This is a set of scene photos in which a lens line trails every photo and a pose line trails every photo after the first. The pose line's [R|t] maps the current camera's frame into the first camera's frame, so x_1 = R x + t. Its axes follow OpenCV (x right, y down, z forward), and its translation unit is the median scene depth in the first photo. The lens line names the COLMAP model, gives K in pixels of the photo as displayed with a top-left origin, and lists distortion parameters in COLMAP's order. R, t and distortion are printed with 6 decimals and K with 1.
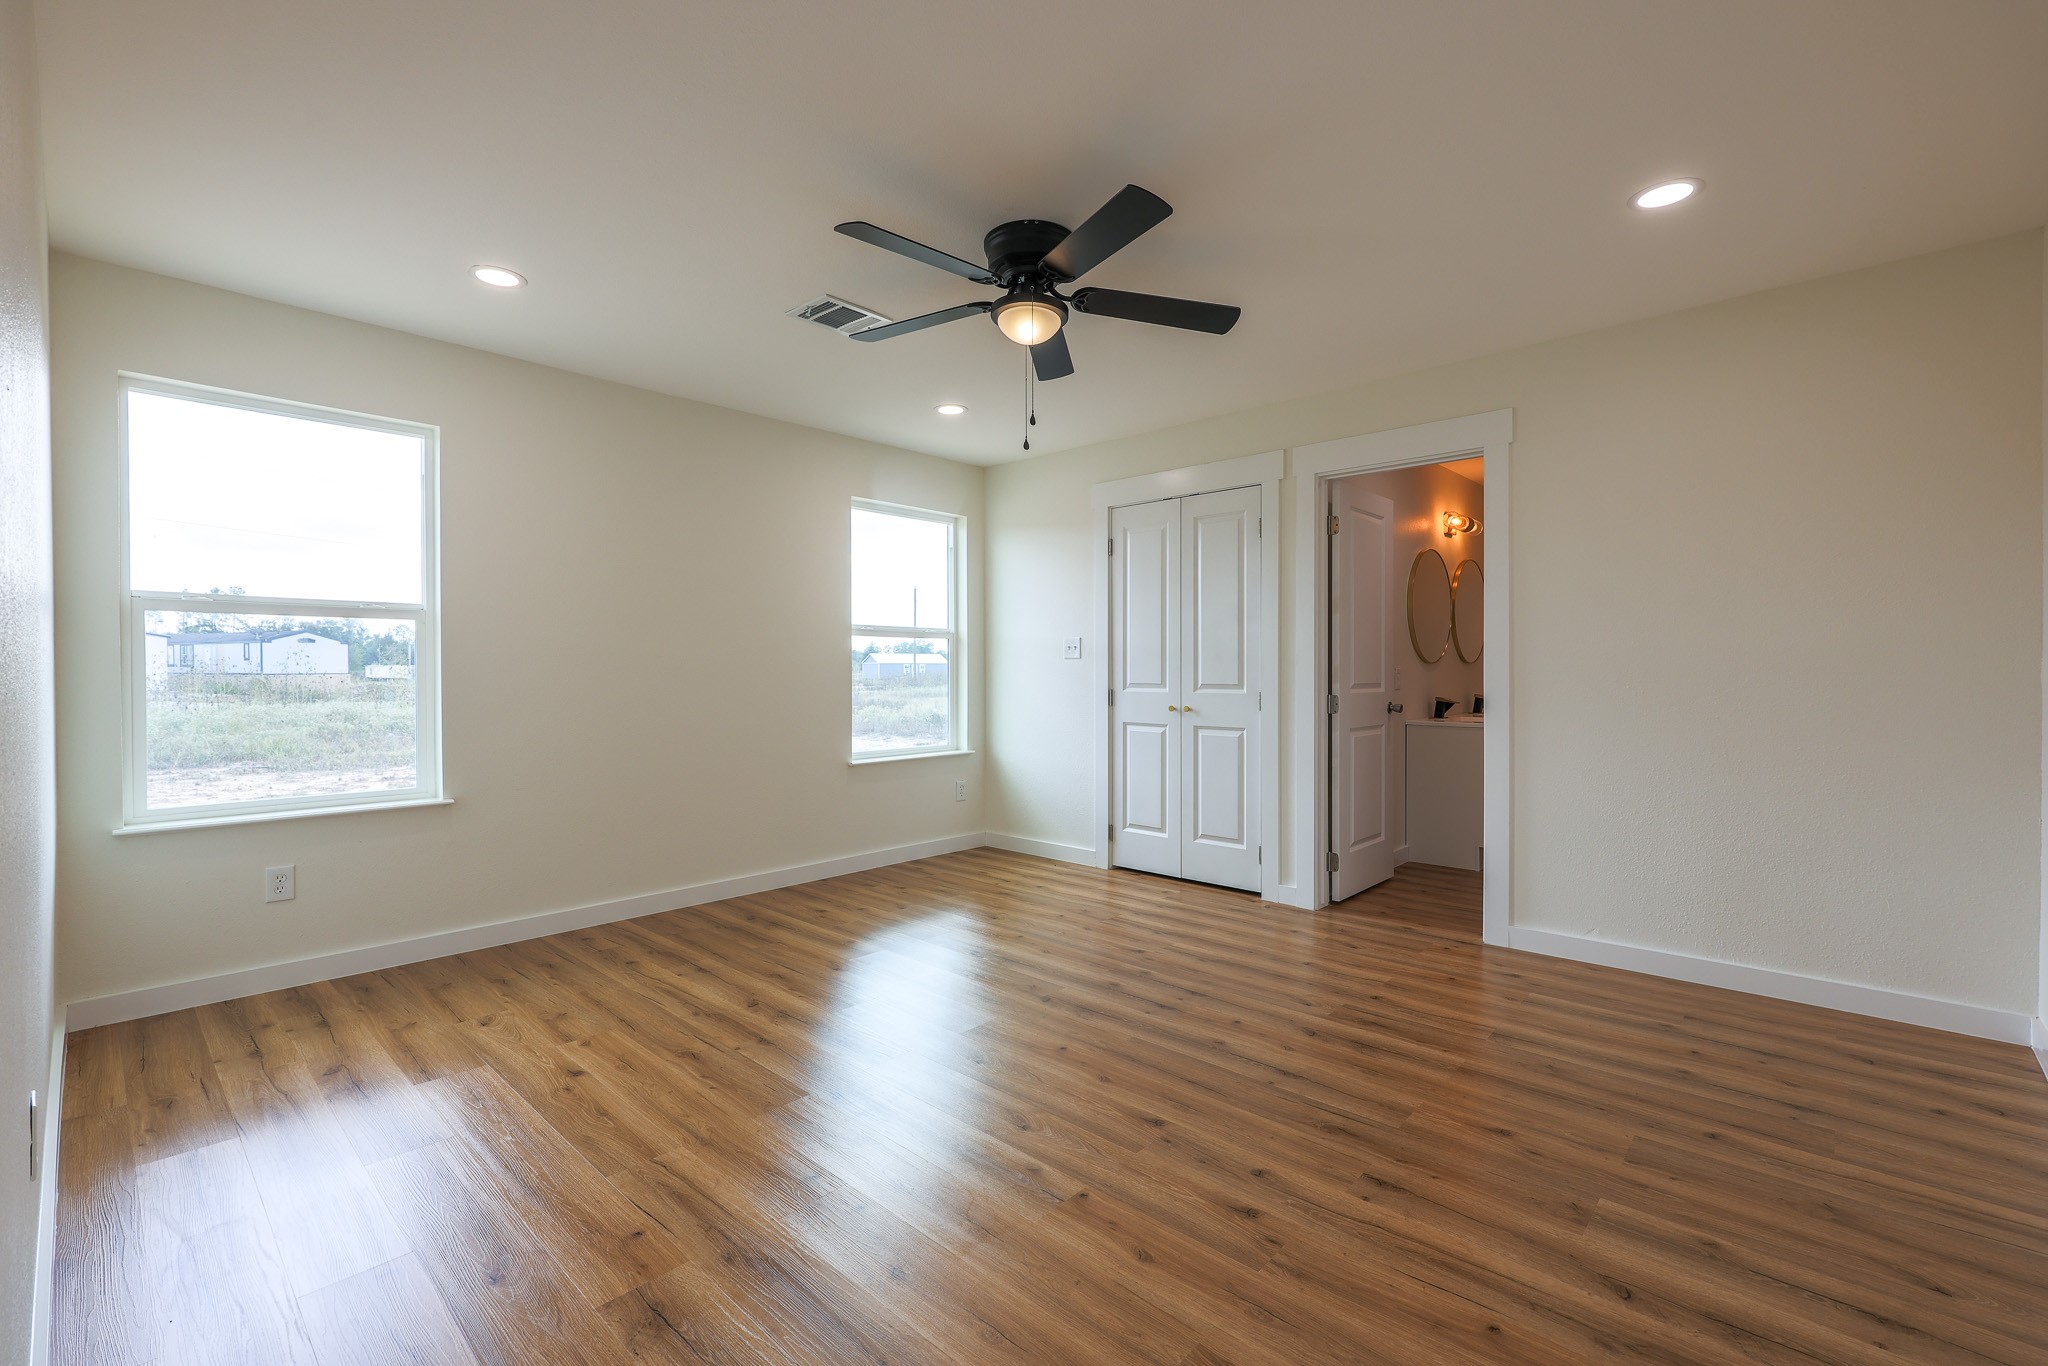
lens RADIAL K [[876.2, 0, 1013.4], [0, 876.2, 681.0], [0, 0, 1]] dist [-0.004110, 0.000246]
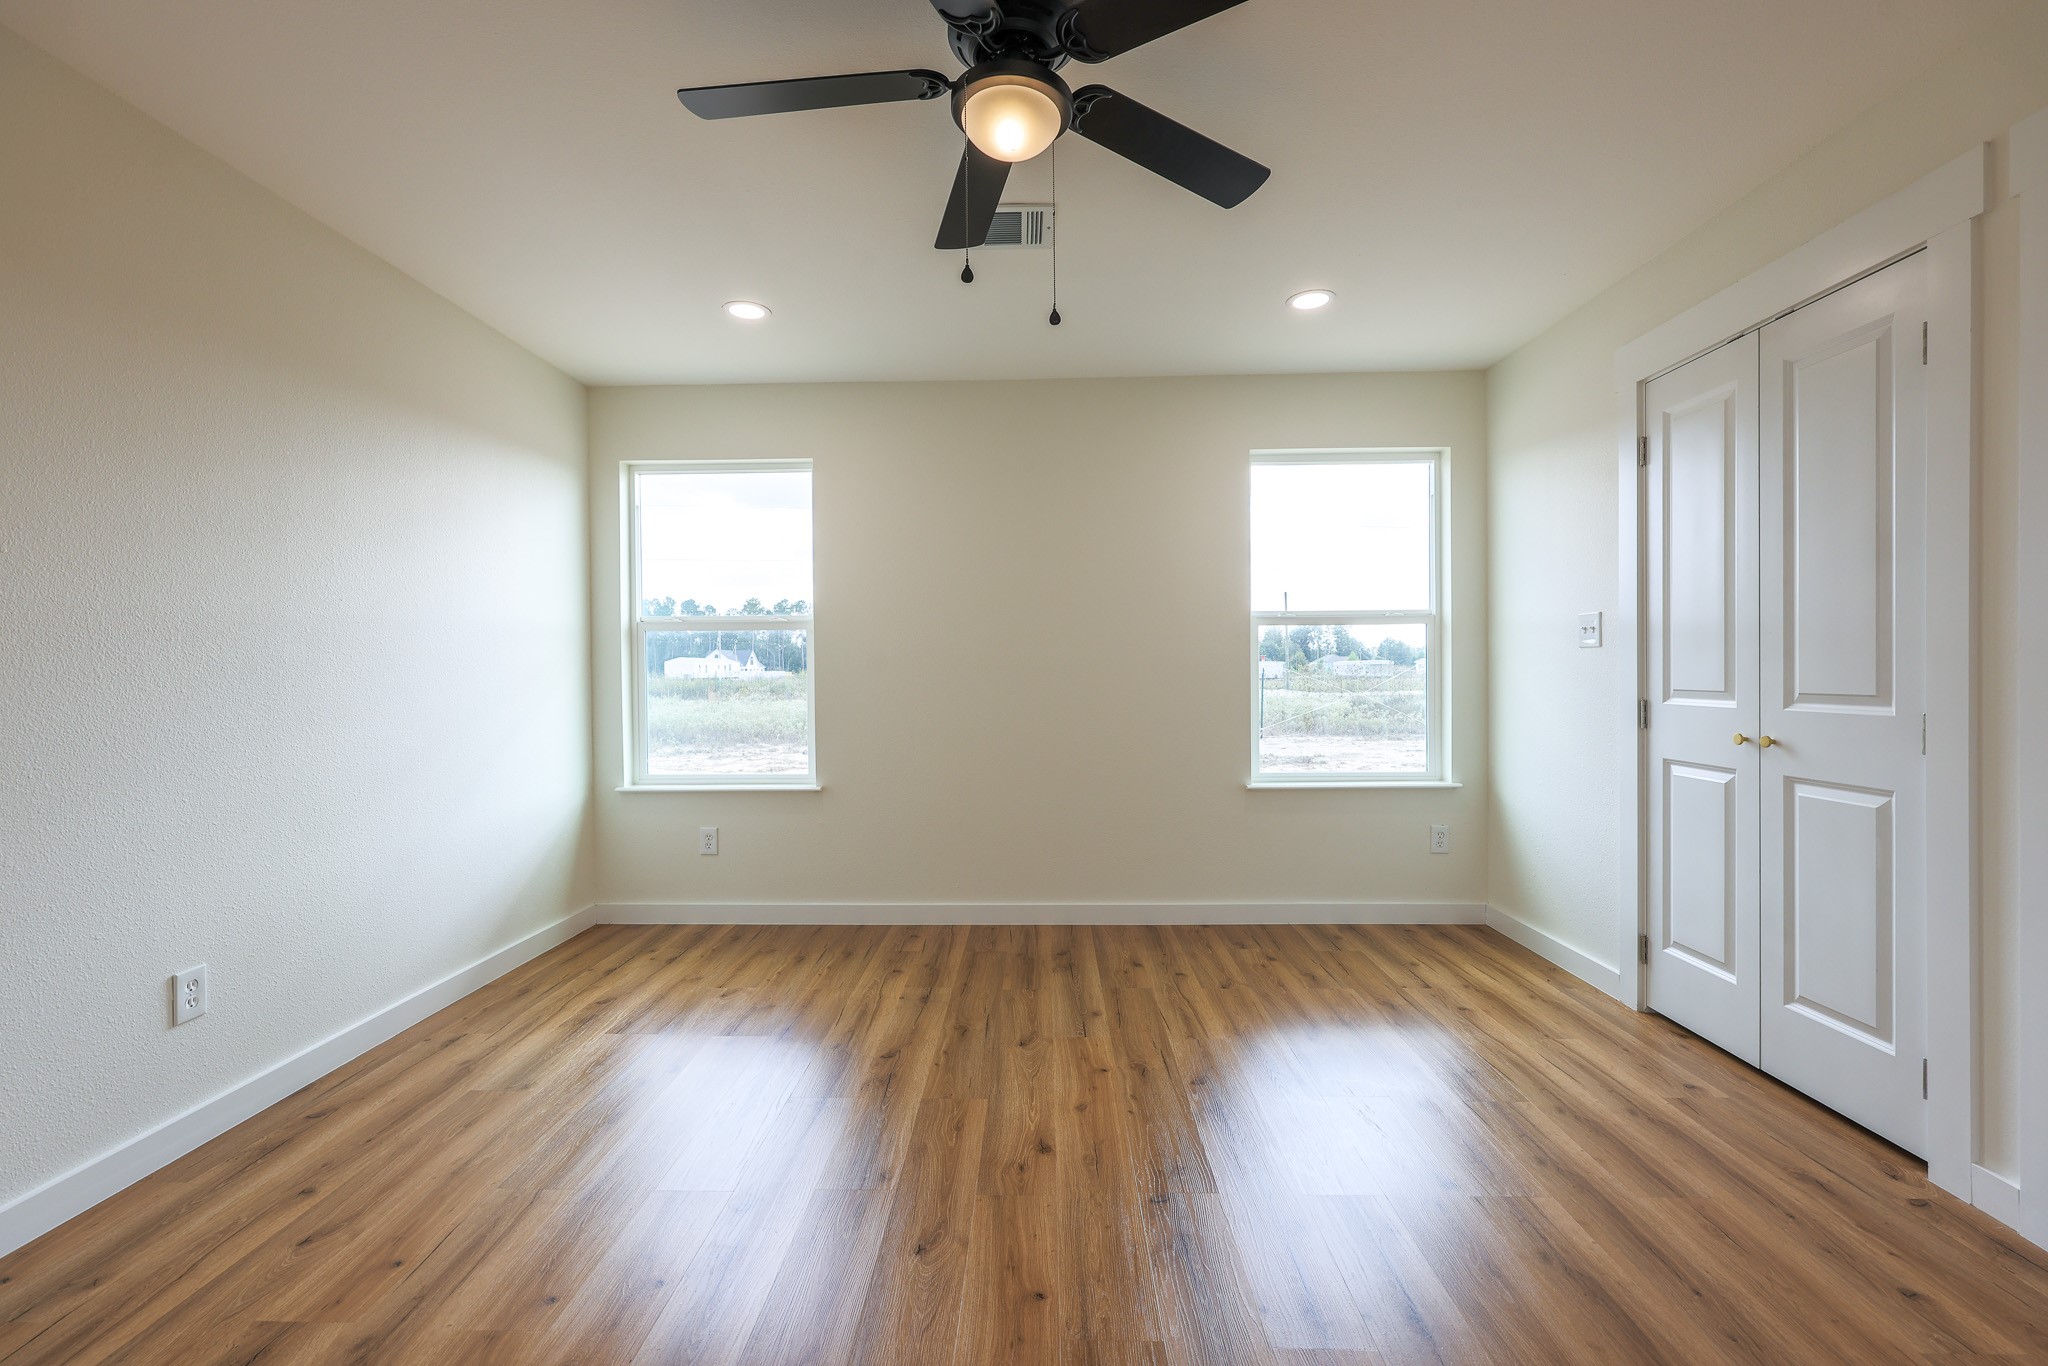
lens RADIAL K [[876.2, 0, 1026.6], [0, 876.2, 678.5], [0, 0, 1]] dist [-0.004110, 0.000246]
pose [[0.667322, 0.001960, -0.744767, 0.291175], [-0.001293, 0.999998, 0.001473, -0.005011], [0.744768, -0.000020, 0.667324, 0.343143]]
